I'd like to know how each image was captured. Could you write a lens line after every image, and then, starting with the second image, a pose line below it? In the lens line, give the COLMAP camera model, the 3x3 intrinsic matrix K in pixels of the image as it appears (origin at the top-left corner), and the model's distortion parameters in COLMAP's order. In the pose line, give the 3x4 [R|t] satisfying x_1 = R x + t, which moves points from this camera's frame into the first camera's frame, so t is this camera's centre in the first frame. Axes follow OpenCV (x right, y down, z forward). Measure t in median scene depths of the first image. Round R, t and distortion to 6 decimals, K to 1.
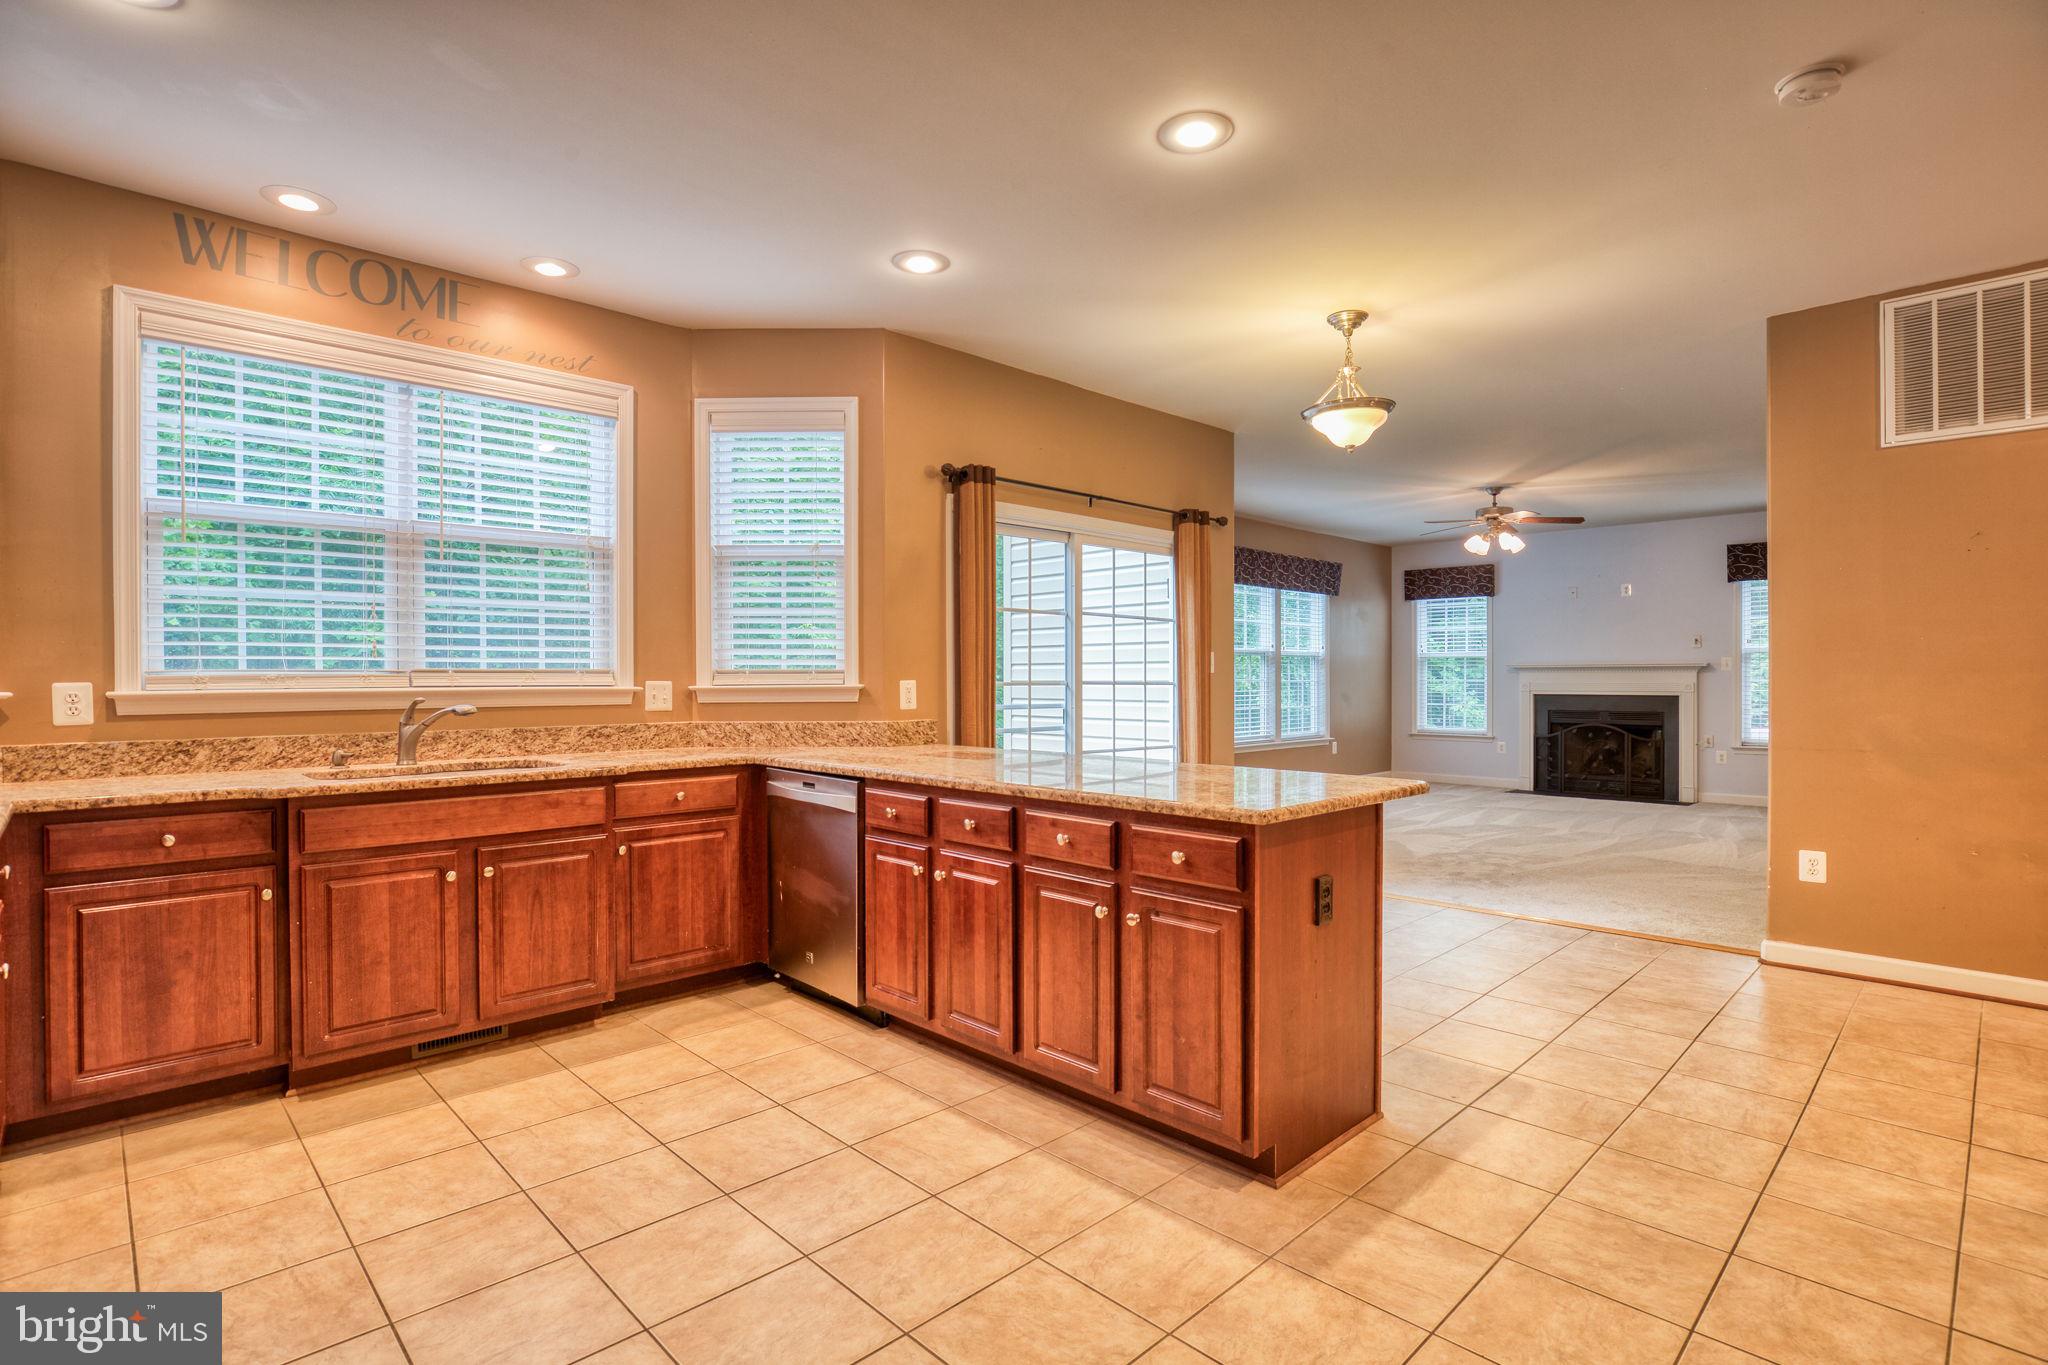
lens RADIAL K [[959.4, 0, 1010.2], [0, 959.4, 683.4], [0, 0, 1]] dist [0.001885, 0.000594]
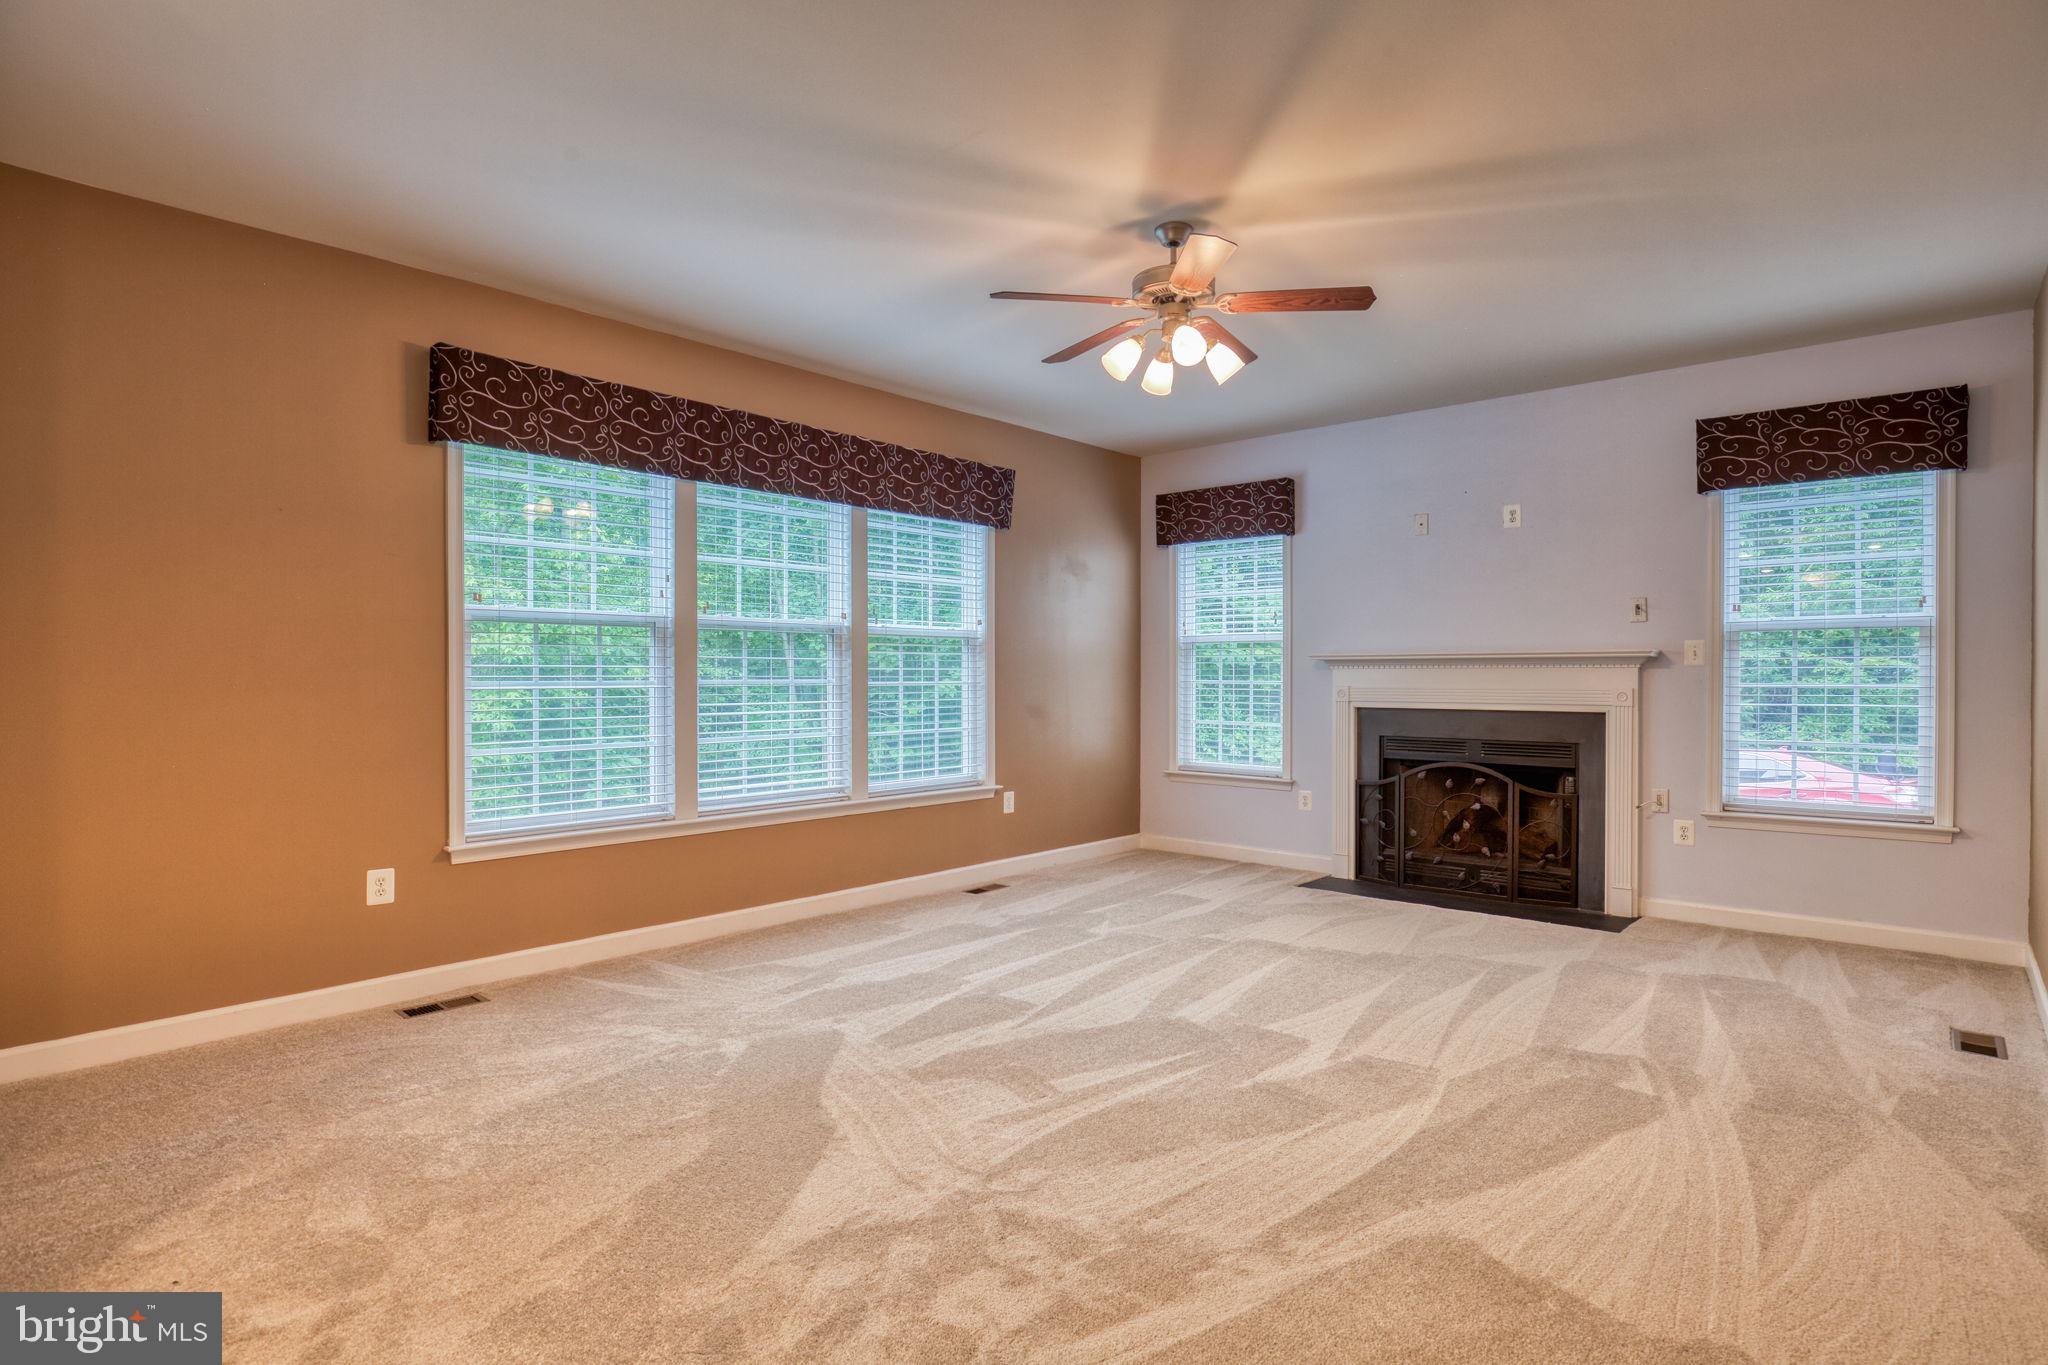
lens RADIAL K [[959.4, 0, 1010.2], [0, 959.4, 683.4], [0, 0, 1]] dist [0.001885, 0.000594]
pose [[0.999126, 0.001090, 0.041775, 0.324522], [-0.001233, 0.999993, 0.003402, -0.004456], [-0.041771, -0.003450, 0.999121, 0.454417]]
